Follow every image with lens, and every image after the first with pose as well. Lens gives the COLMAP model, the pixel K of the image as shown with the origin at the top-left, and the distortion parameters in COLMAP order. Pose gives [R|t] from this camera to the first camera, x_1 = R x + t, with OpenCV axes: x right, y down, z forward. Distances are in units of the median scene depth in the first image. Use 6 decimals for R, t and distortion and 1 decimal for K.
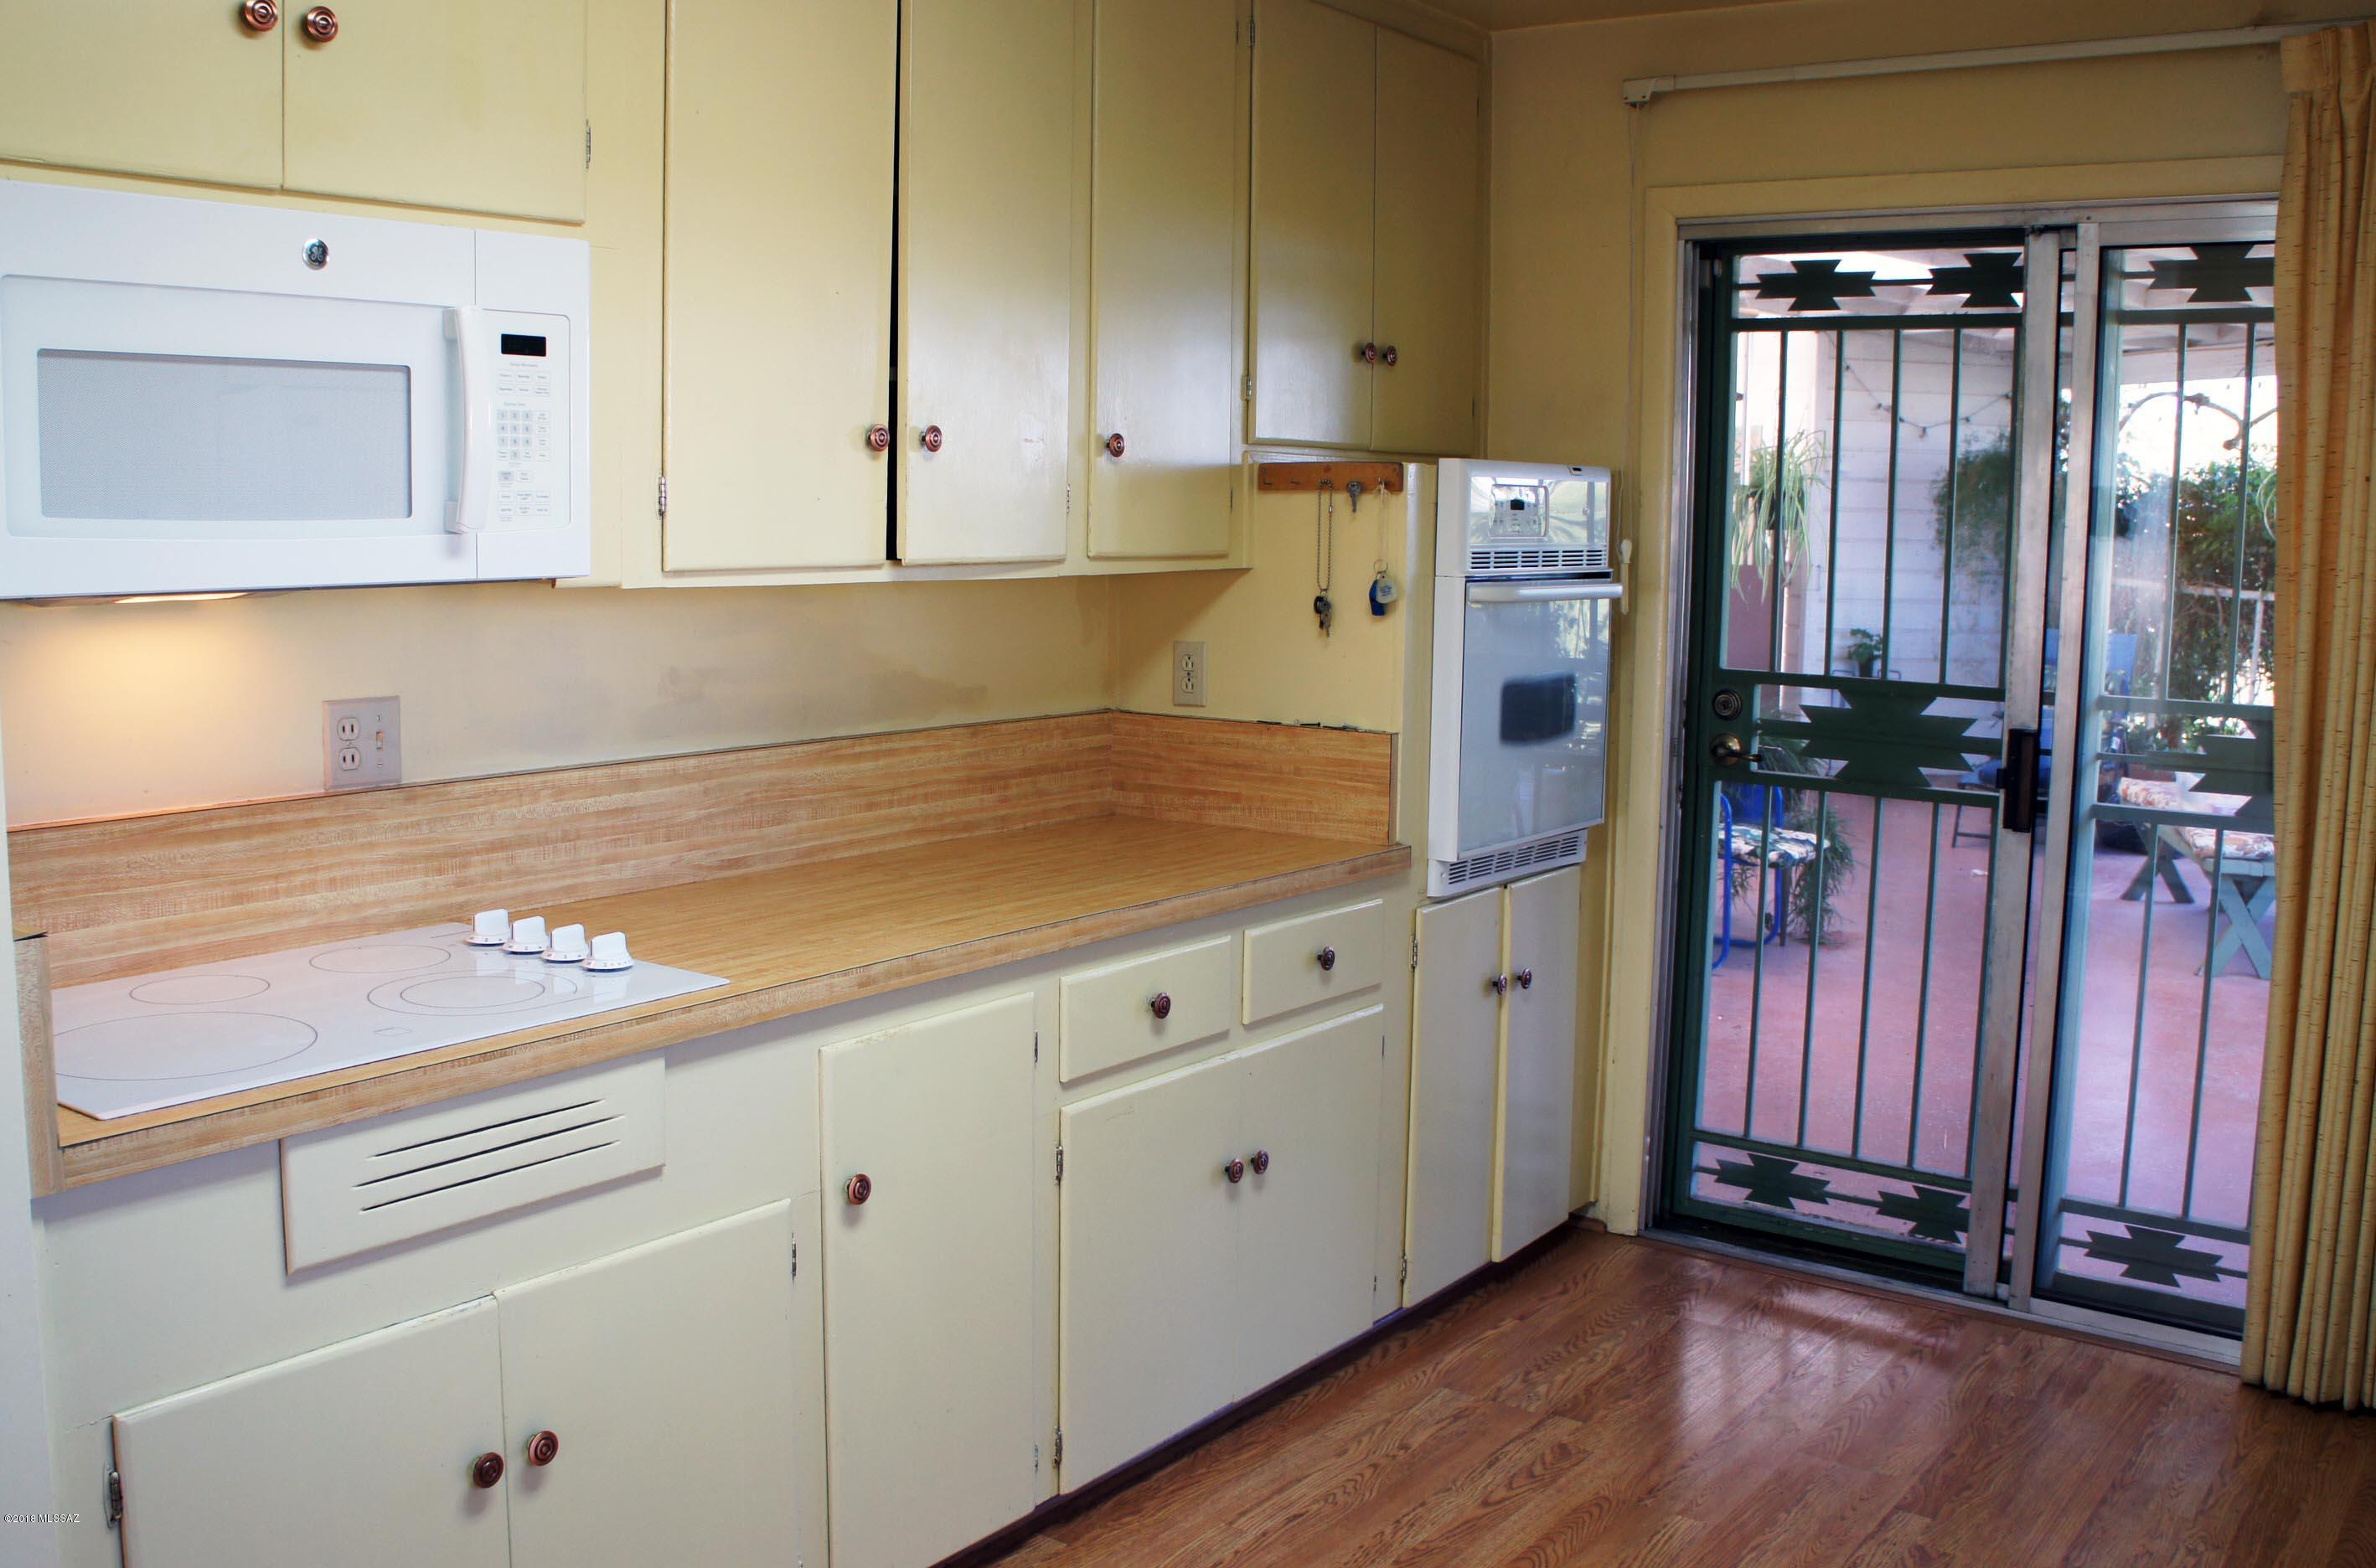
lens RADIAL K [[2264.5, 0, 1193.5], [0, 2264.5, 800.6], [0, 0, 1]] dist [-0.076552, 0.000000]
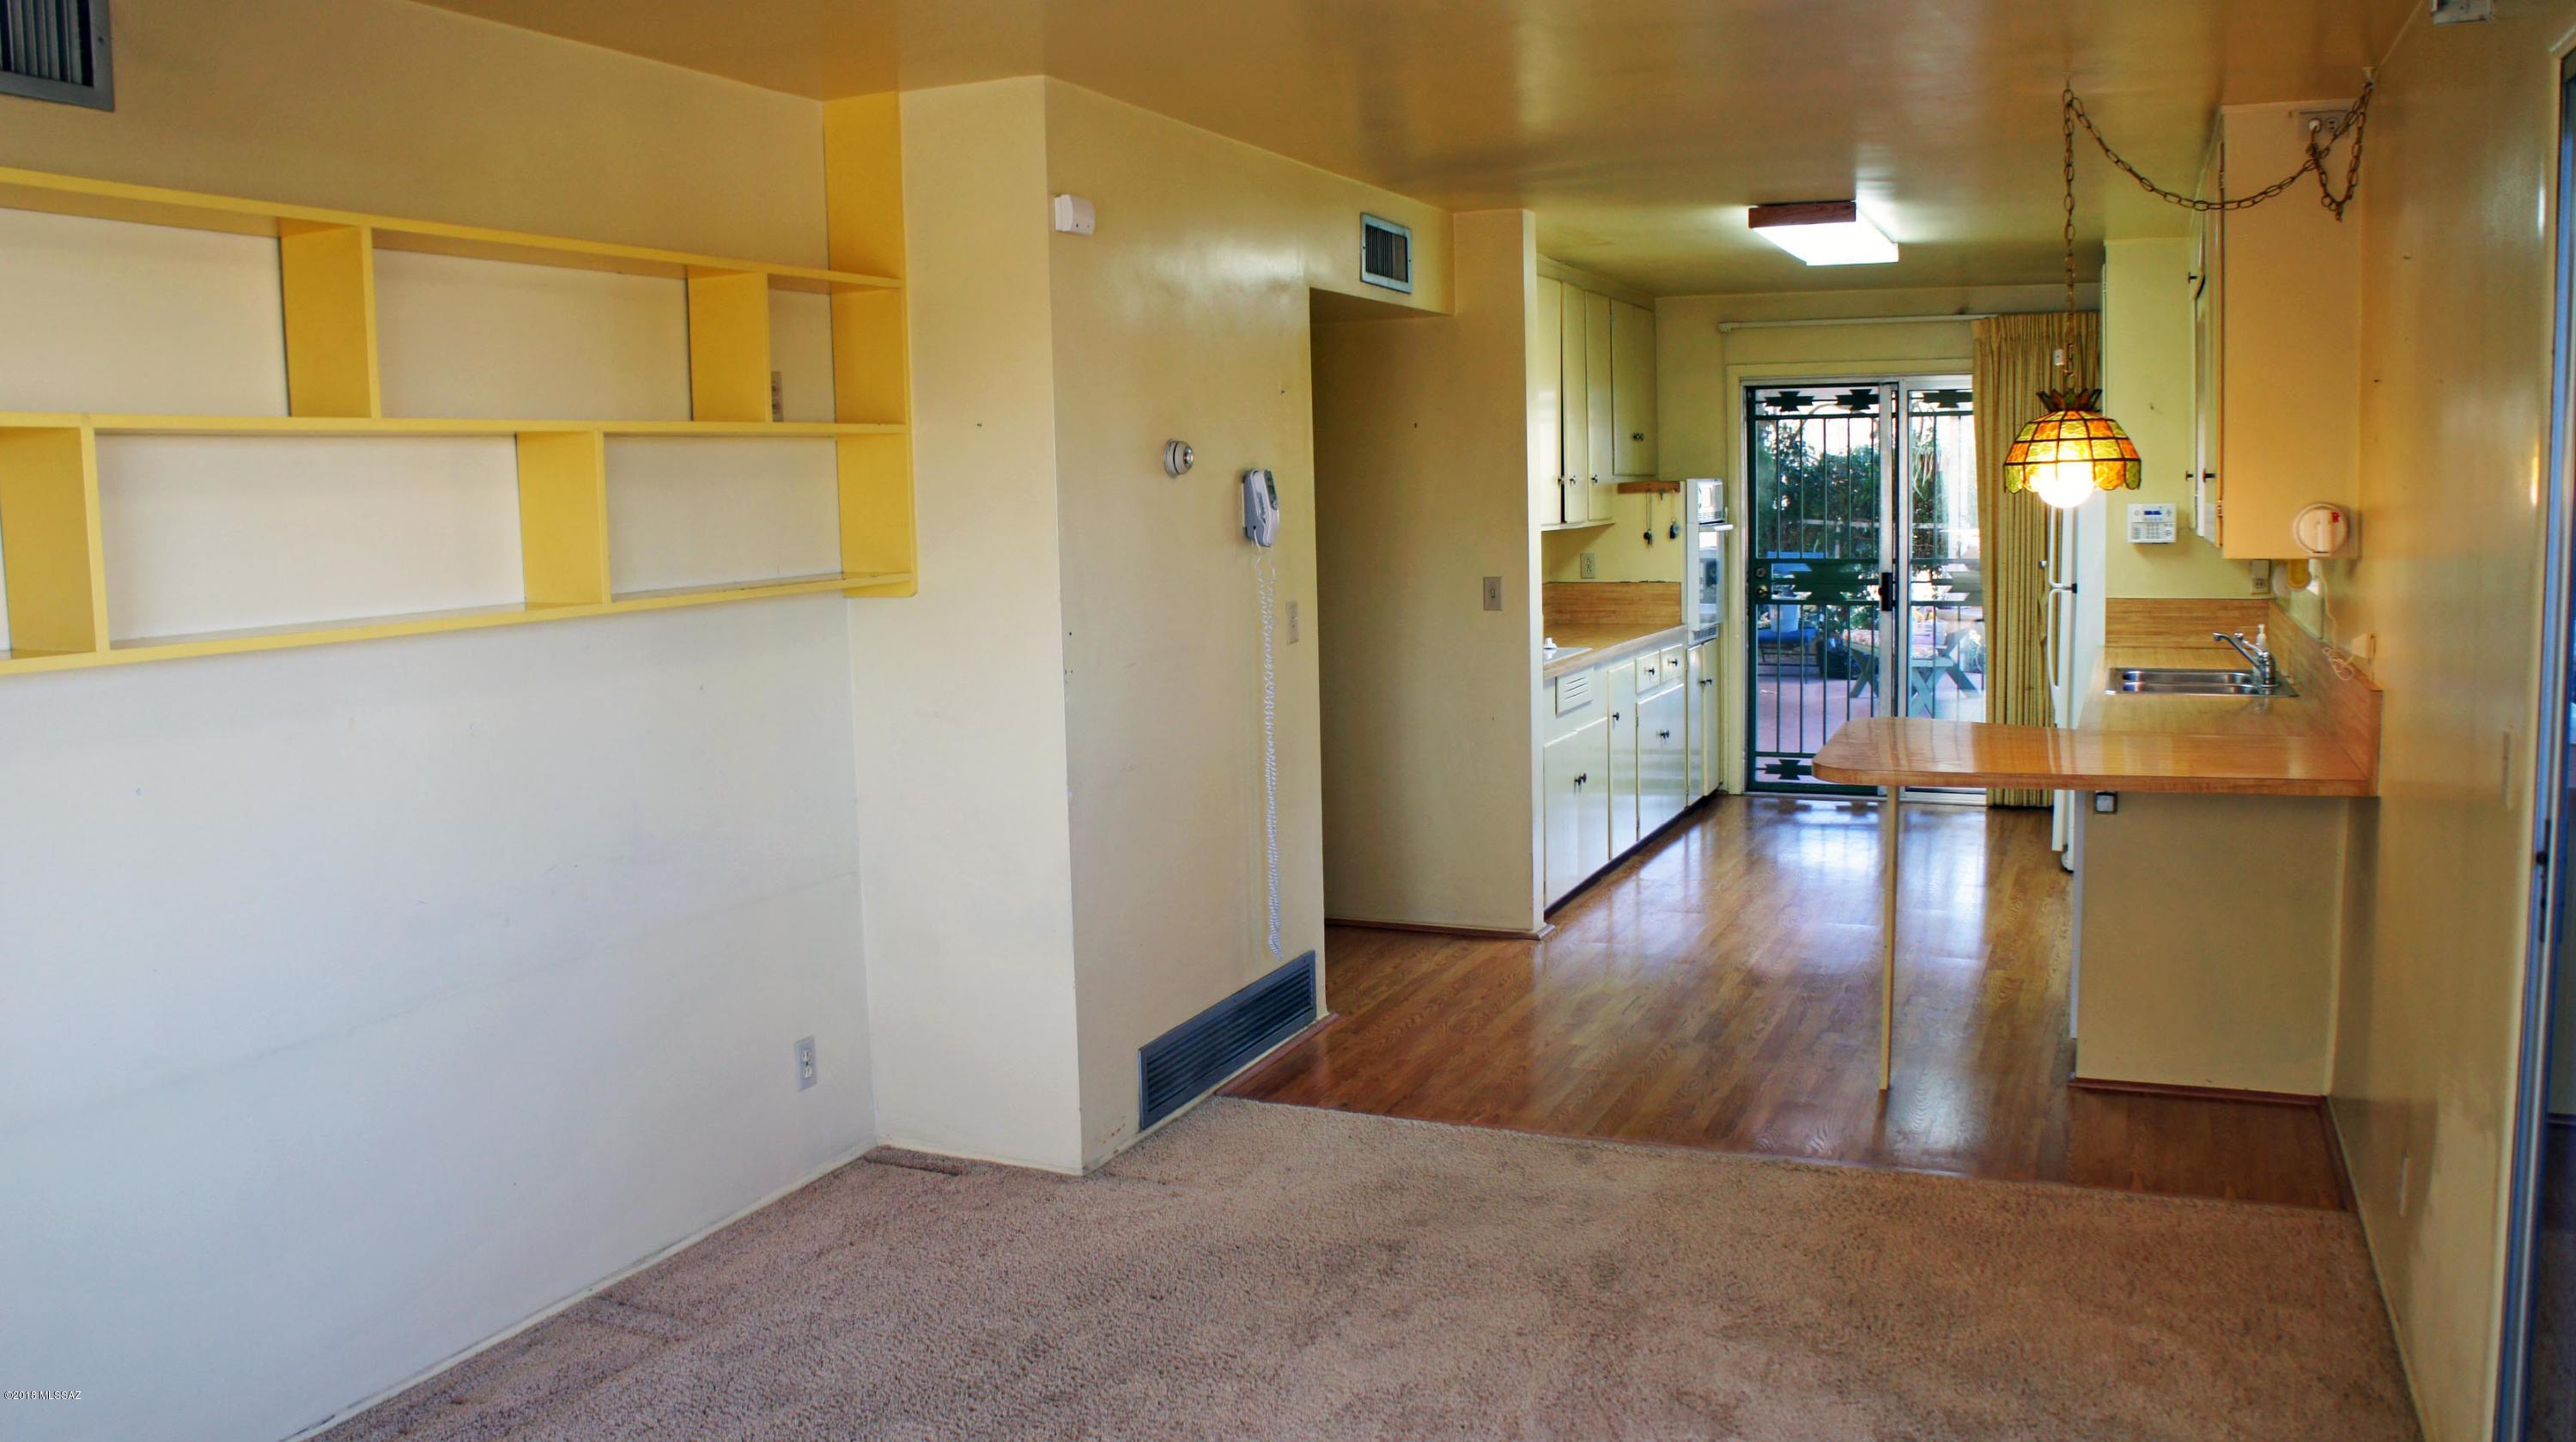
lens RADIAL K [[2029.9, 0, 1313.0], [0, 2029.9, 734.0], [0, 0, 1]] dist [-0.155817, 0.087466]
pose [[0.976788, -0.066716, 0.203555, -0.729423], [0.068871, 0.997619, -0.003518, 0.111779], [-0.202835, 0.017455, 0.979057, -1.084526]]
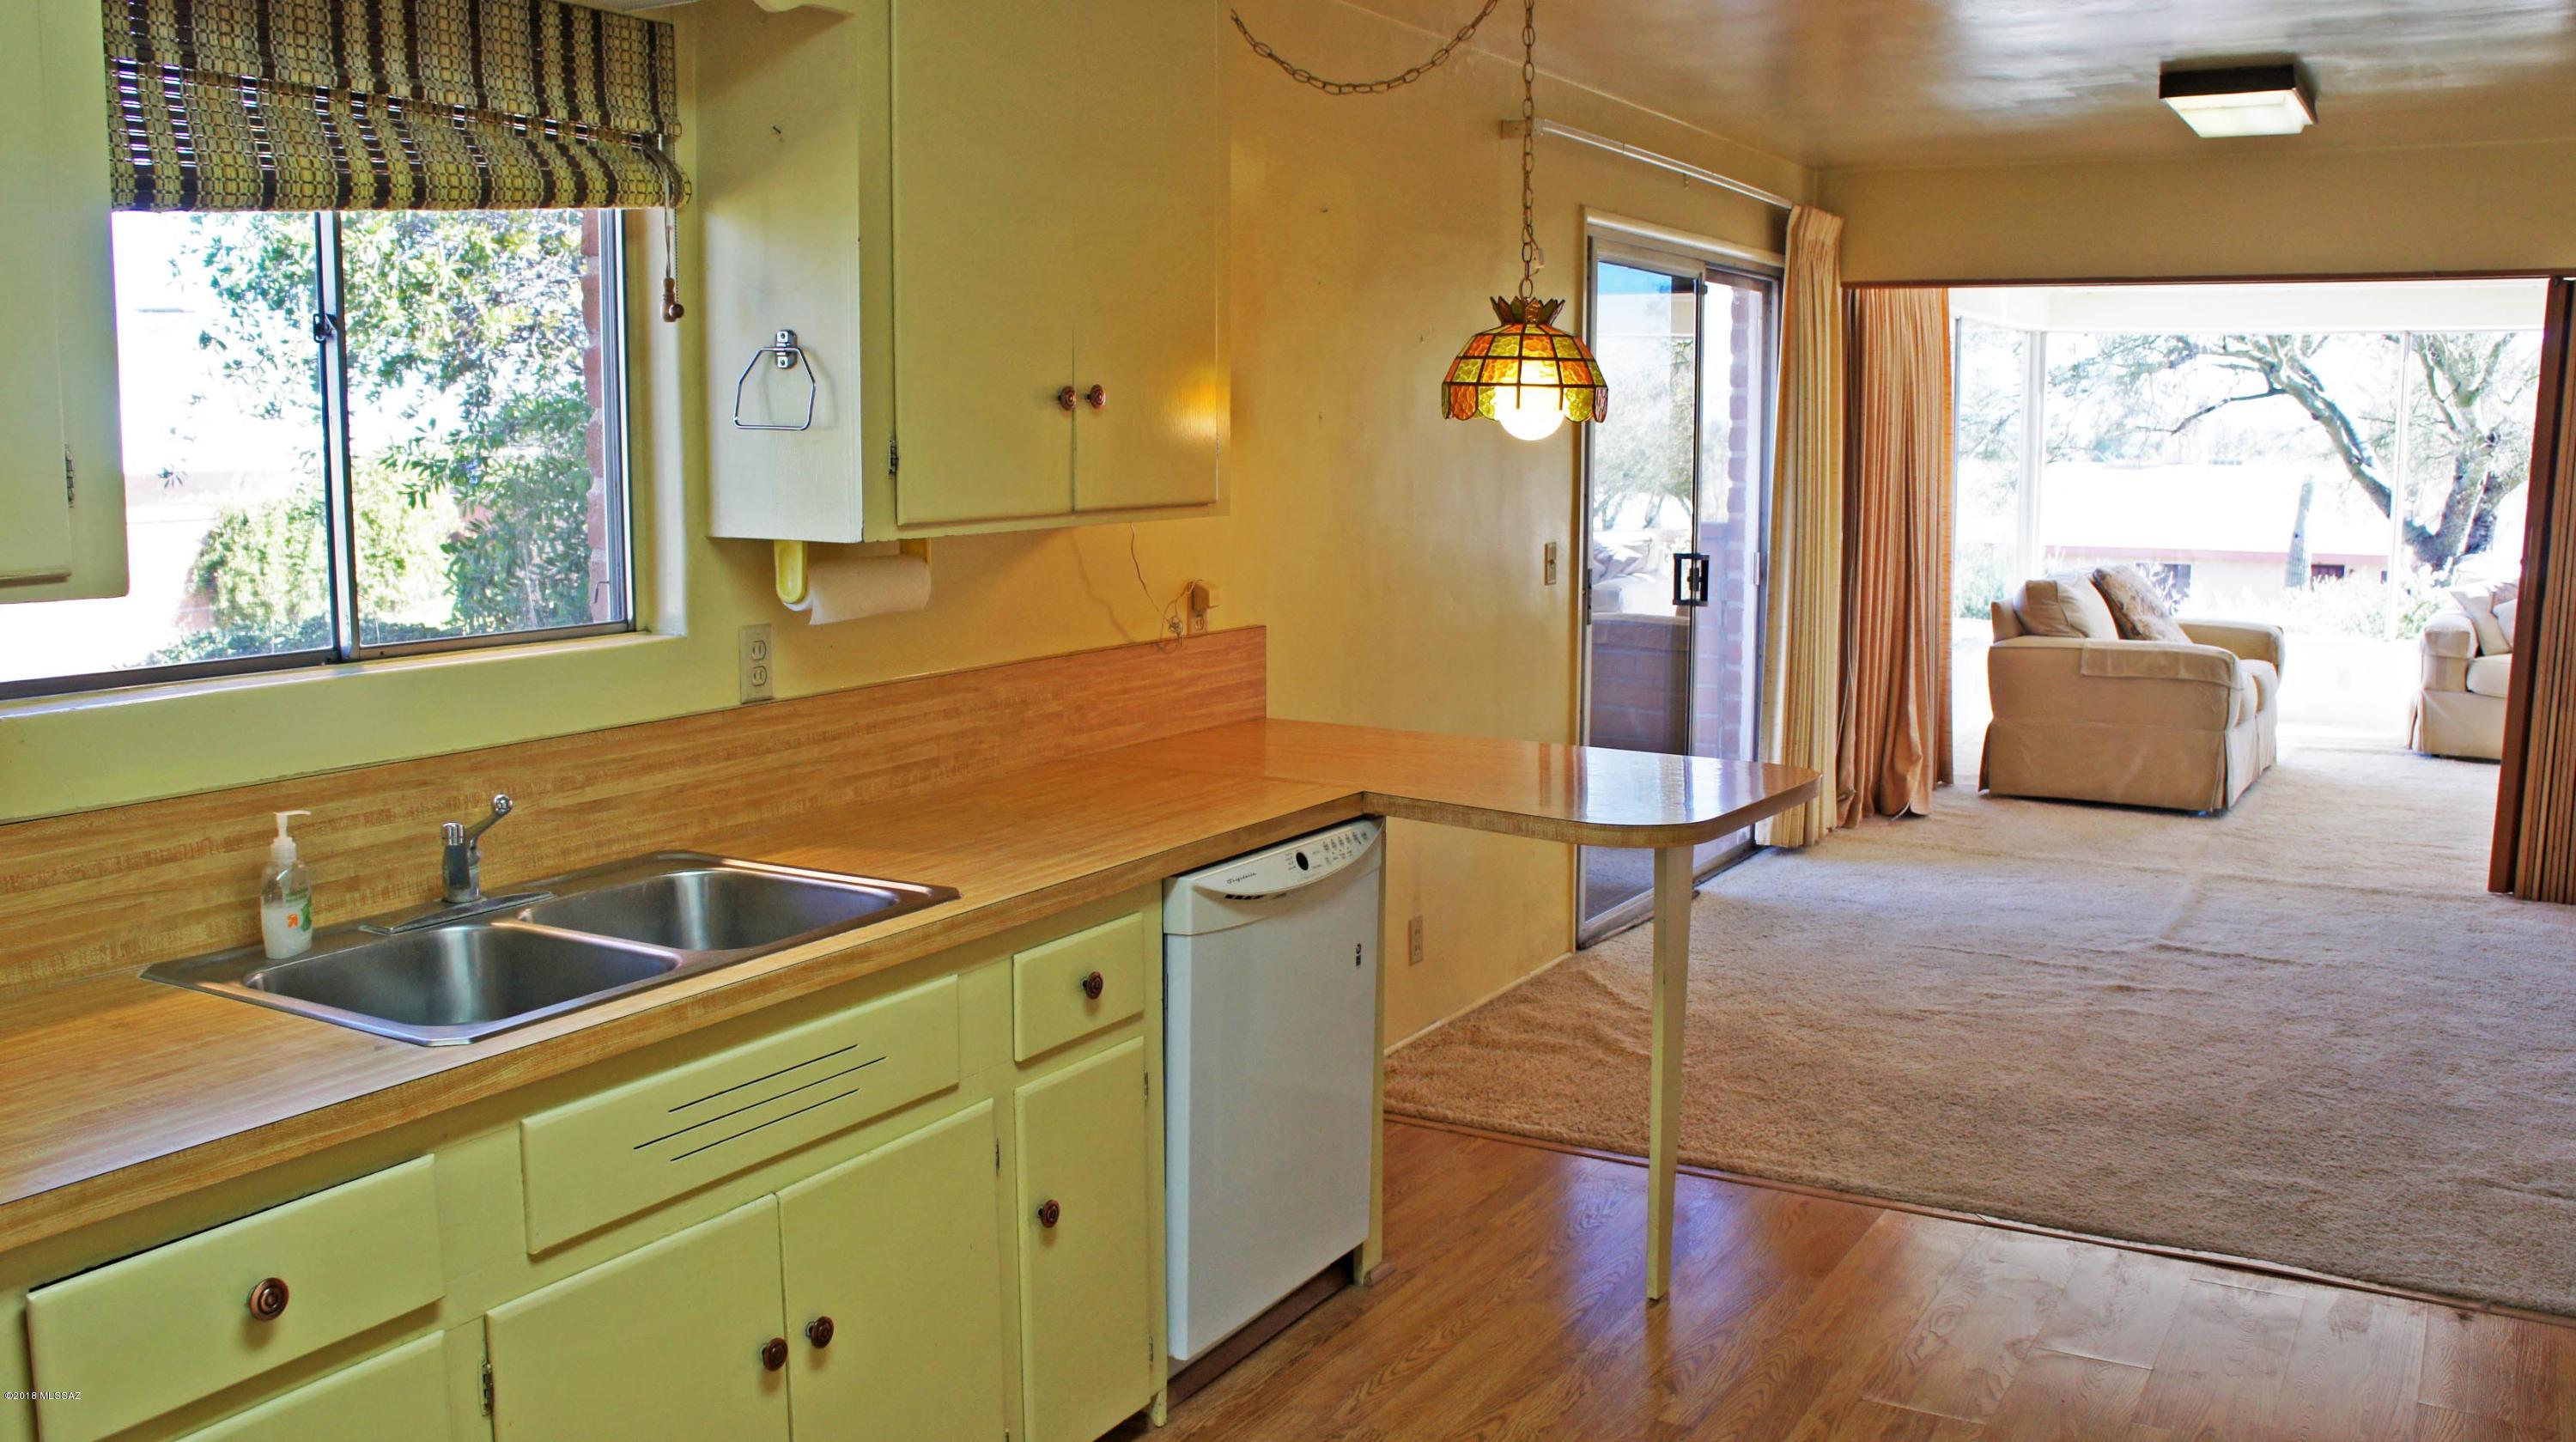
lens RADIAL K [[2204.9, 0, 1271.7], [0, 2204.9, 724.4], [0, 0, 1]] dist [-0.140810, 0.113581]
pose [[-0.997377, -0.017983, -0.070117, 0.040208], [-0.036112, 0.963111, 0.266672, -0.110791], [0.062735, 0.268504, -0.961234, 0.764010]]
